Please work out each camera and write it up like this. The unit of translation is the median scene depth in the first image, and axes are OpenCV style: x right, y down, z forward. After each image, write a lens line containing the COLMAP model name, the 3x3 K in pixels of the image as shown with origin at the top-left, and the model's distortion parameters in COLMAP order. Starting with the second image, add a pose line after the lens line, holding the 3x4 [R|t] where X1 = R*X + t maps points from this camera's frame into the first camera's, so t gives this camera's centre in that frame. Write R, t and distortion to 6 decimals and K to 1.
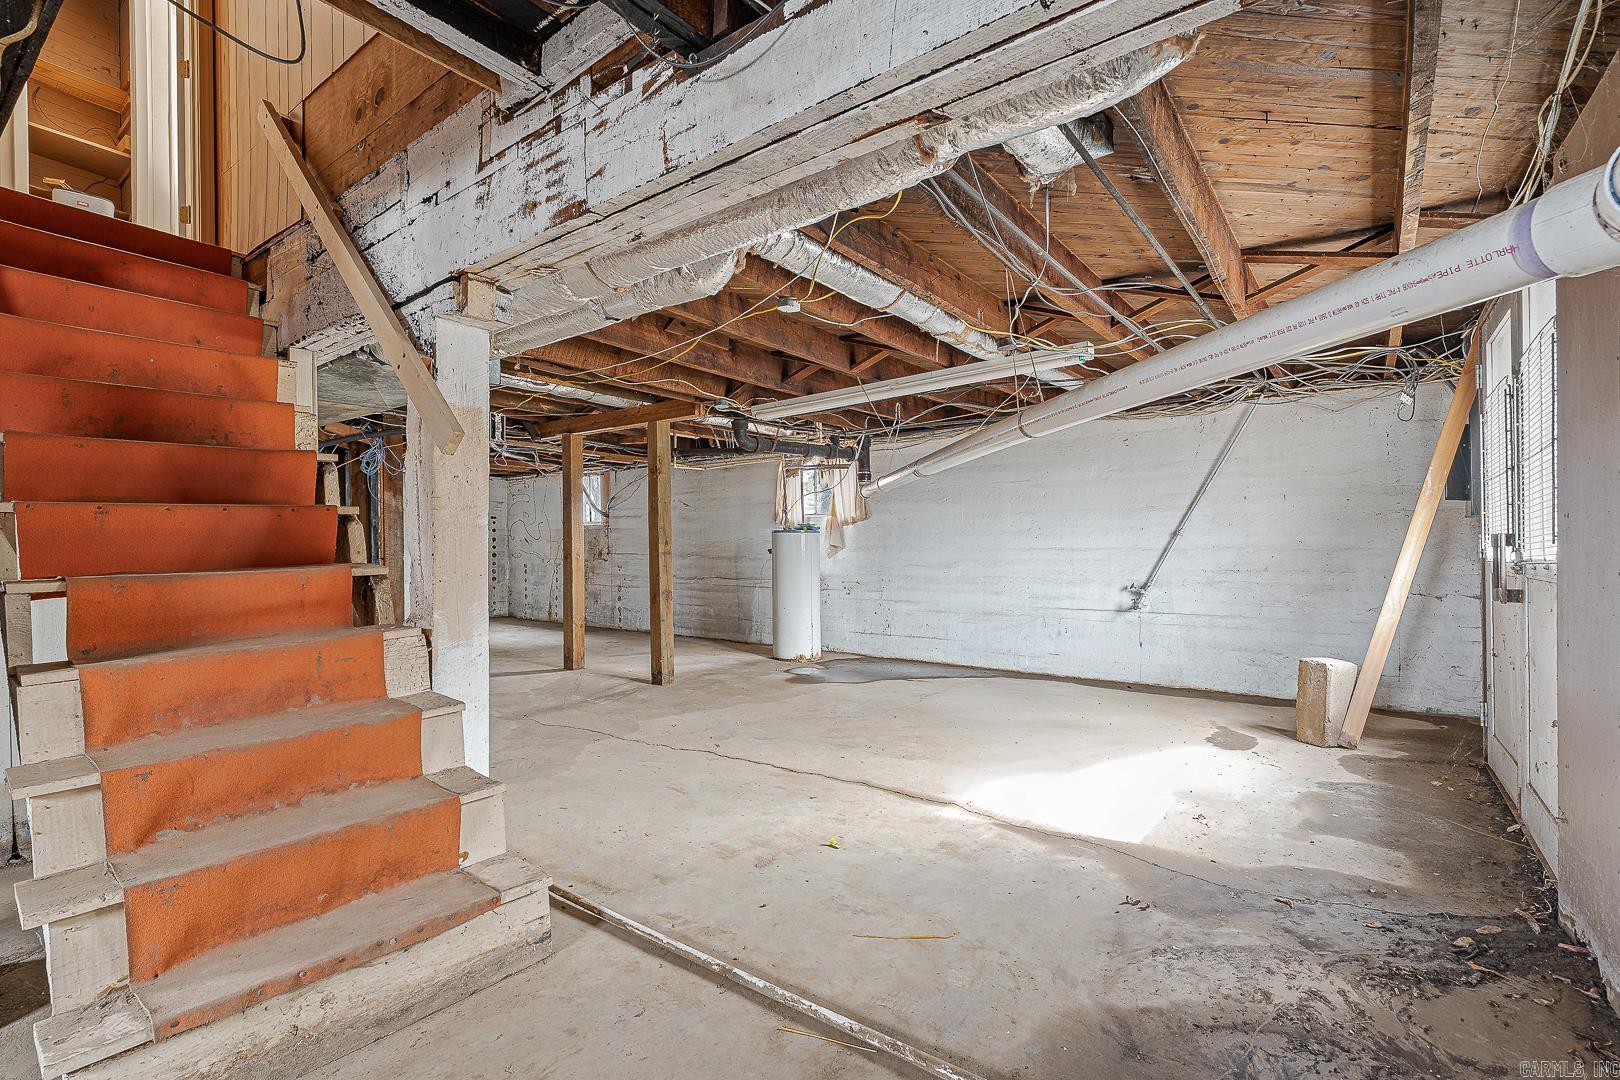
lens RADIAL K [[759.9, 0, 803.7], [0, 759.9, 546.3], [0, 0, 1]] dist [0.001580, 0.000417]
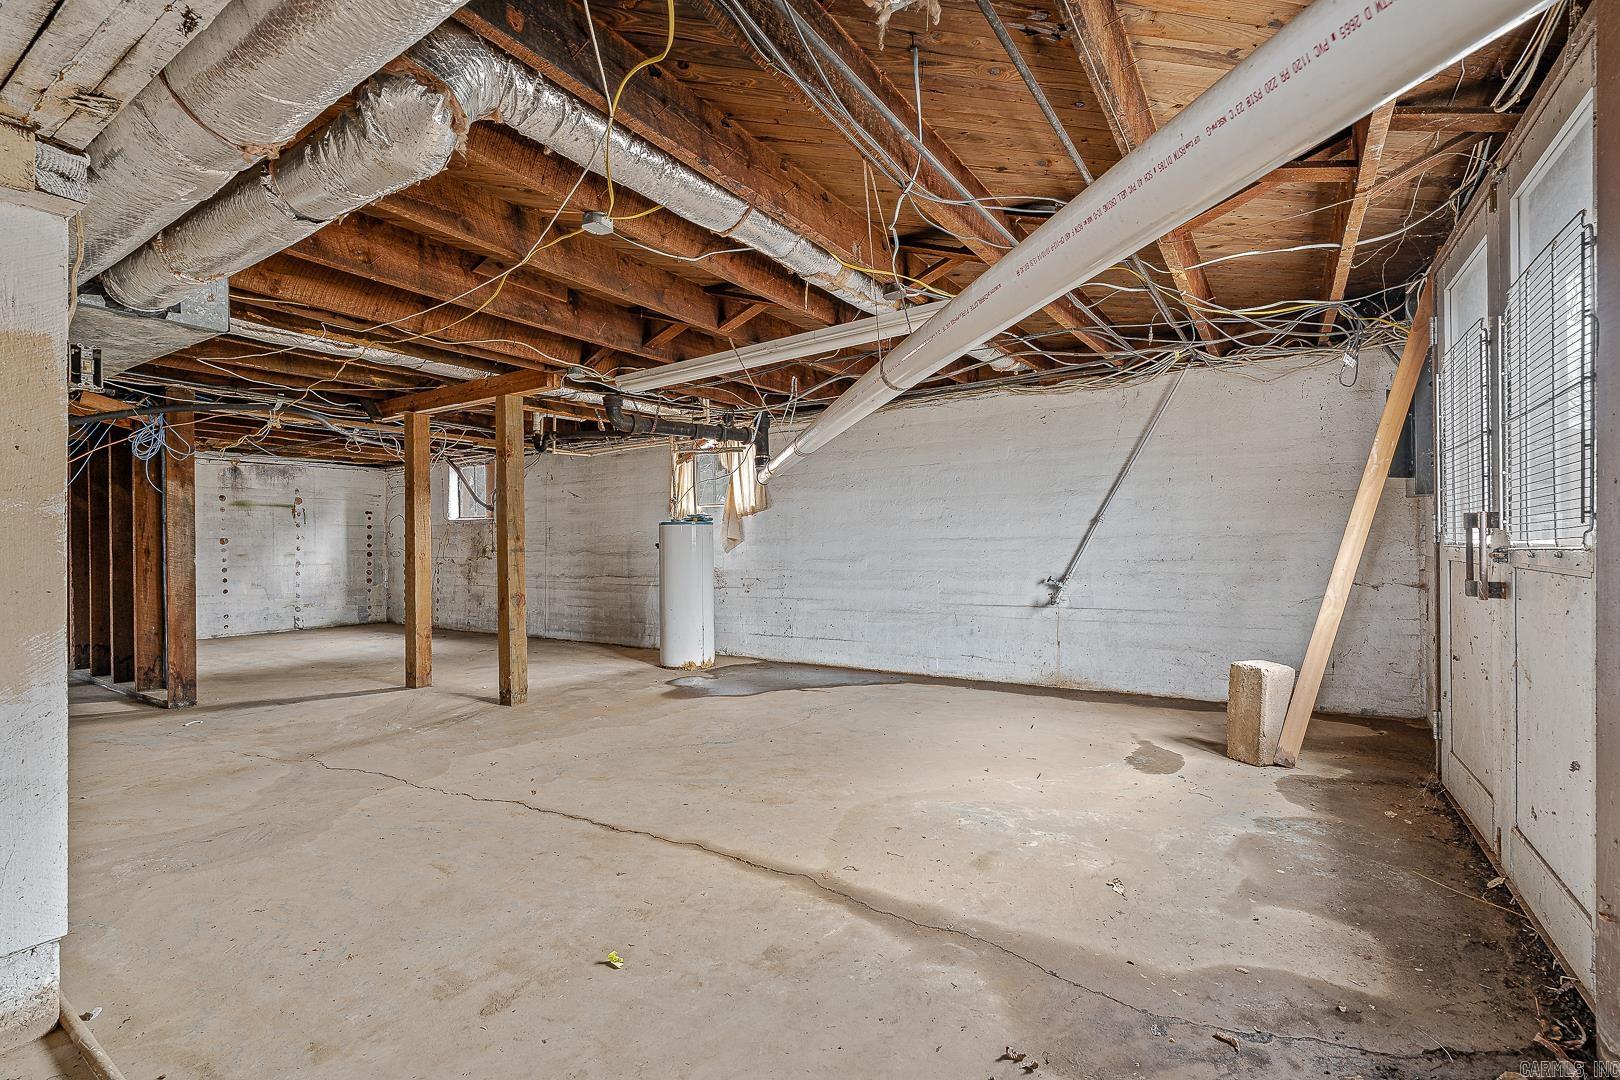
lens RADIAL K [[747.1, 0, 807.2], [0, 747.1, 566.6], [0, 0, 1]] dist [-0.000060, 0.000415]
pose [[0.996933, -0.016752, 0.076450, 0.106904], [0.013937, 0.999210, 0.037212, 0.000928], [-0.077013, -0.036032, 0.996379, 0.190987]]
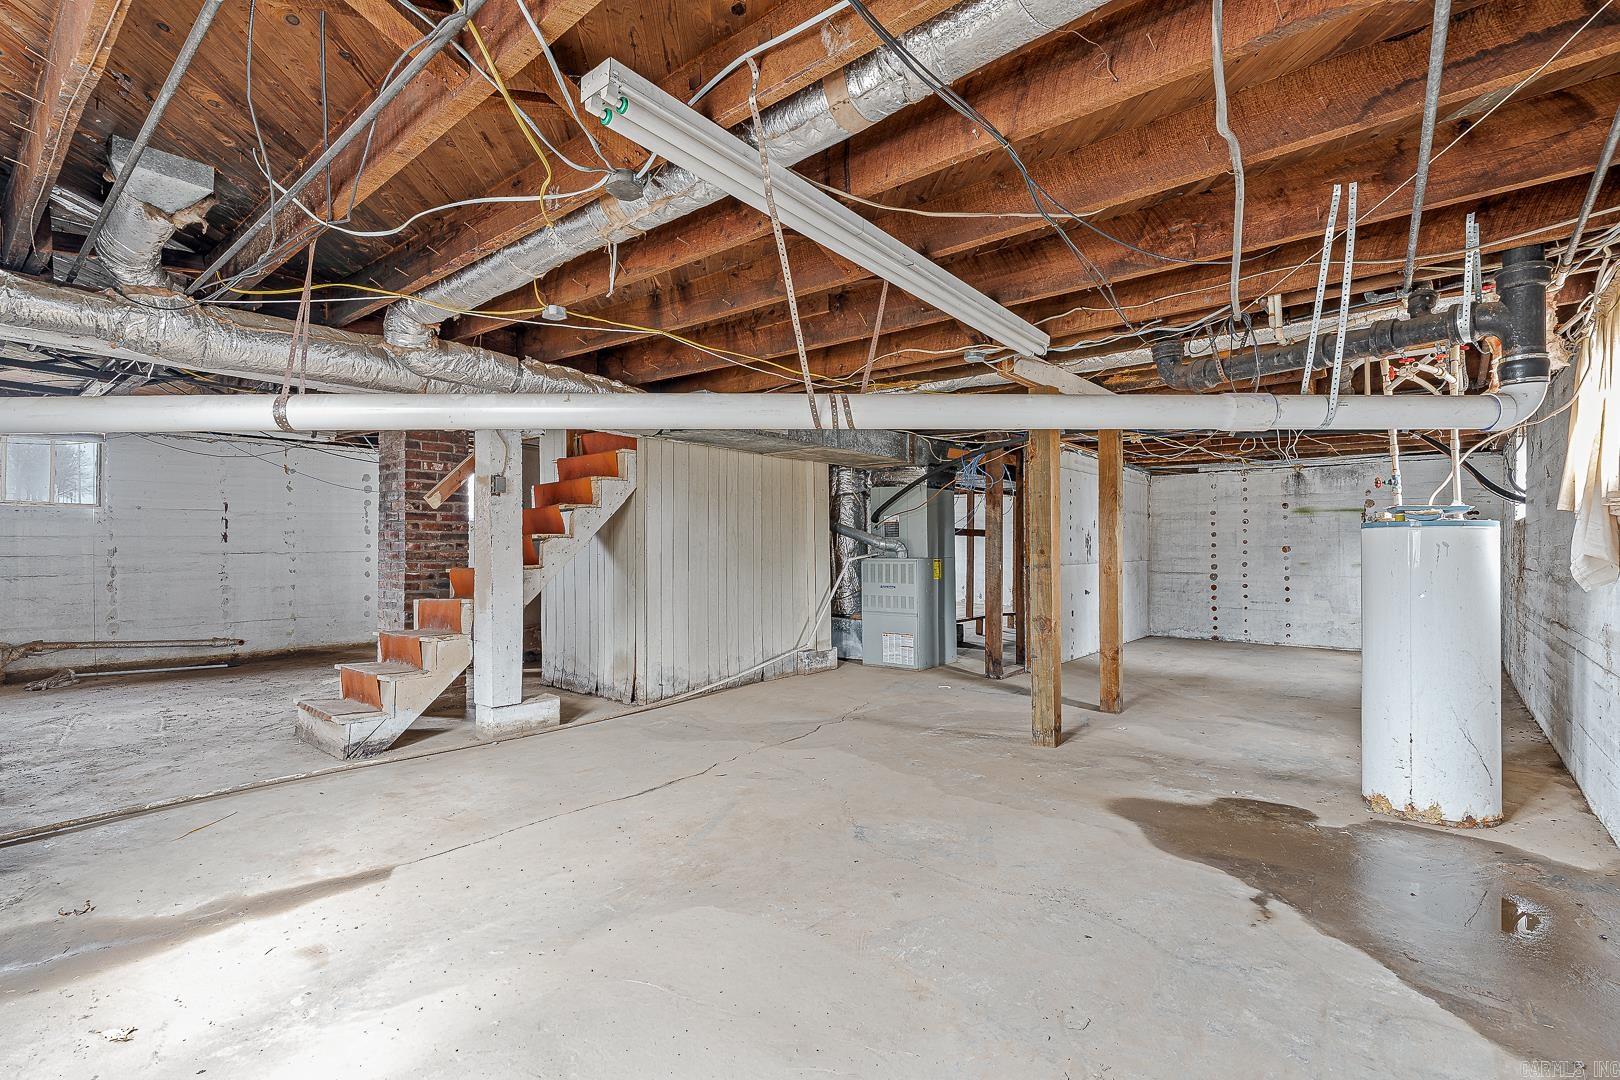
lens RADIAL K [[759.9, 0, 803.7], [0, 759.9, 546.3], [0, 0, 1]] dist [0.001580, 0.000417]
pose [[-0.058890, -0.009981, -0.998215, 0.733800], [0.001880, 0.999947, -0.010109, -0.003444], [0.998263, -0.002472, -0.058868, 1.062940]]
